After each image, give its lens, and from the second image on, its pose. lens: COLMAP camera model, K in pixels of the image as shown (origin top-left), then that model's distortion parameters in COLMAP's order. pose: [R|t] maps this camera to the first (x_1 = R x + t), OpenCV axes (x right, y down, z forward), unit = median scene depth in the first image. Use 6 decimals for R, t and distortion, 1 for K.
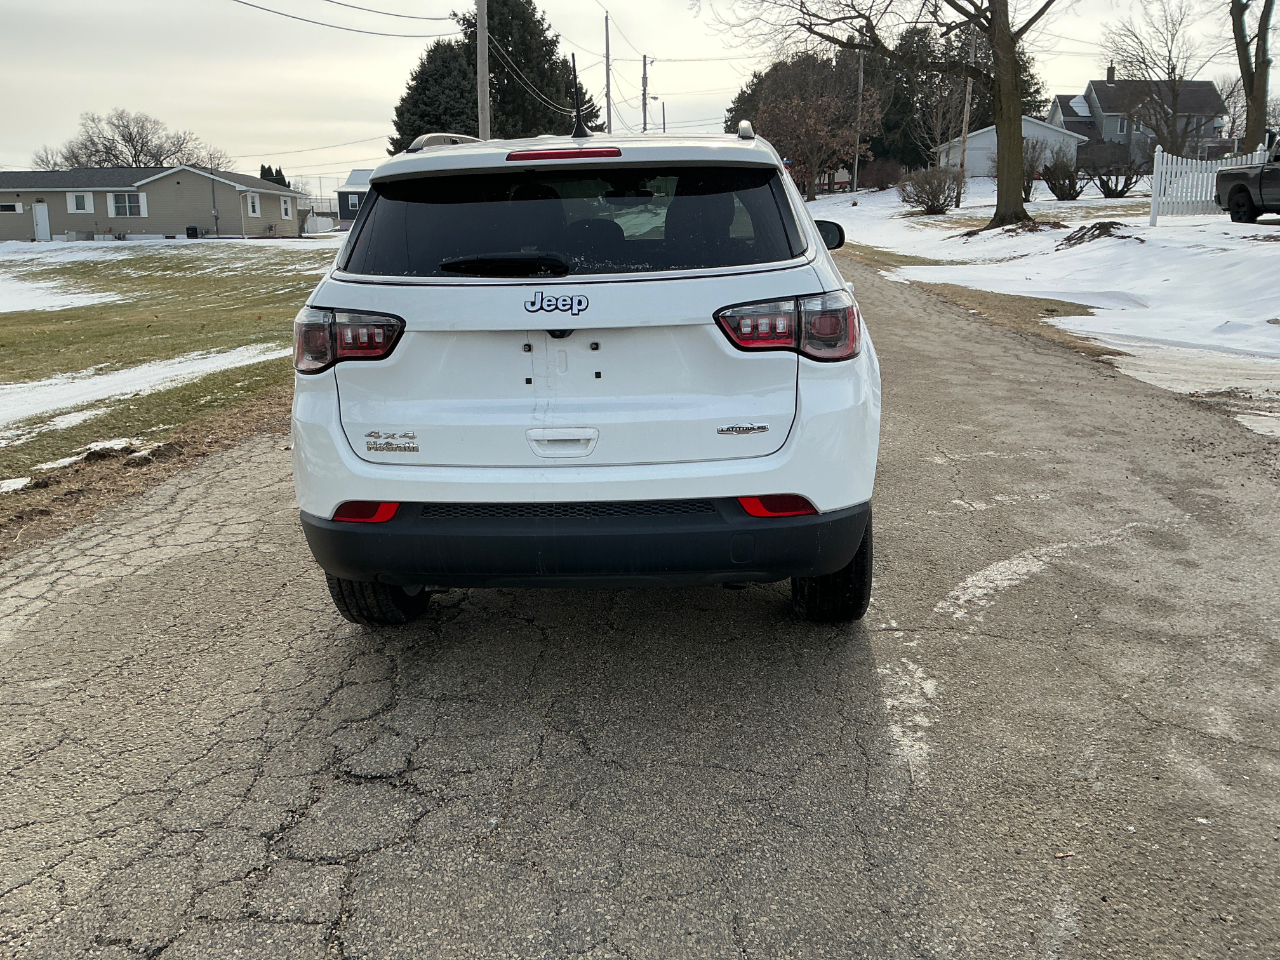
lens RADIAL K [[1056.4, 0, 640.0], [0, 1056.4, 480.0], [0, 0, 1]] dist [0.132434, -0.258965]
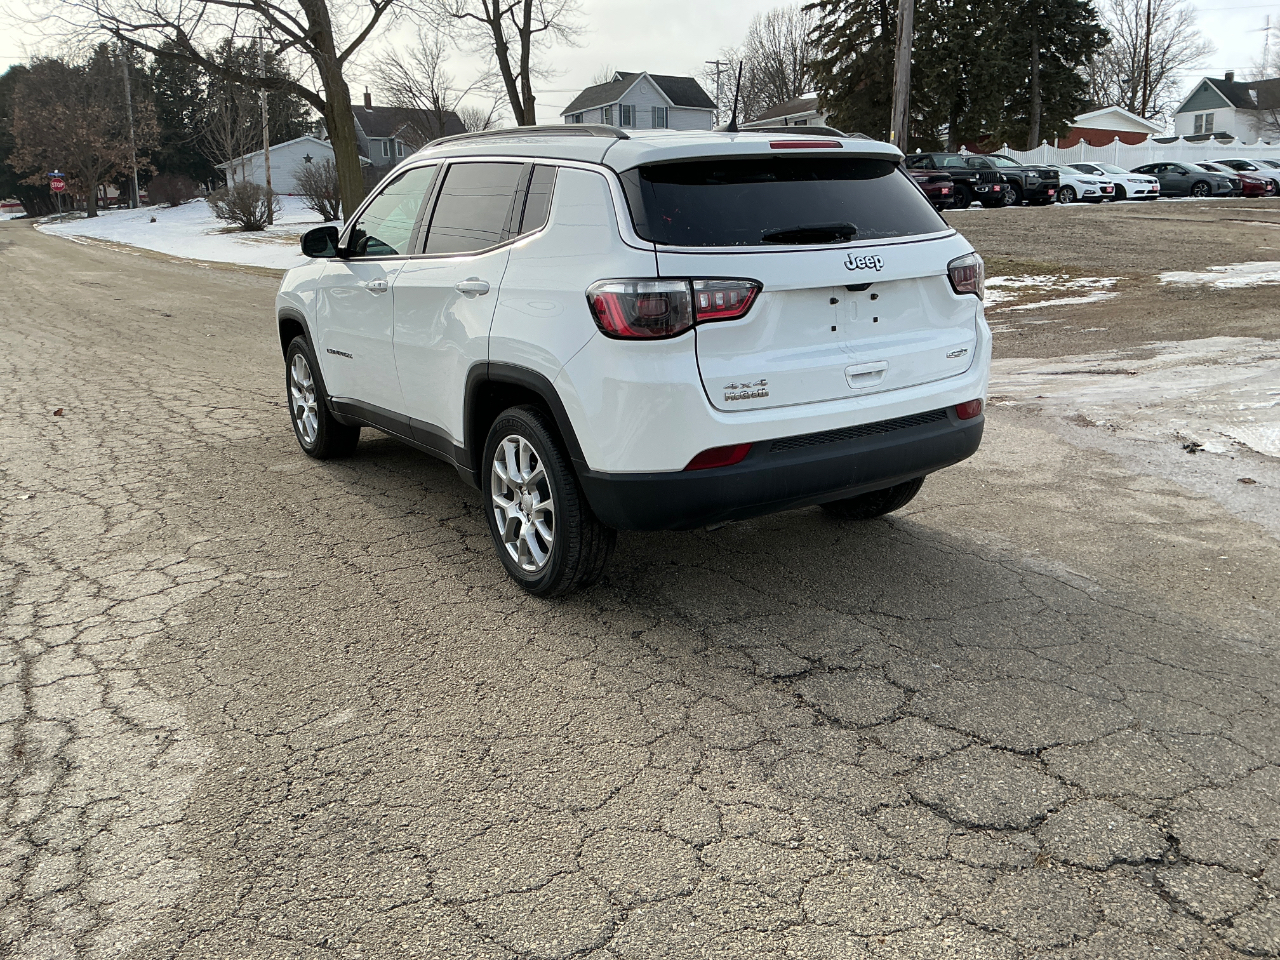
lens RADIAL K [[1056.4, 0, 640.0], [0, 1056.4, 480.0], [0, 0, 1]] dist [0.132434, -0.258965]
pose [[0.797391, -0.142493, 0.586399, -0.677267], [0.152473, 0.987767, 0.032690, 0.003220], [-0.583884, 0.063343, 0.809362, 0.098886]]
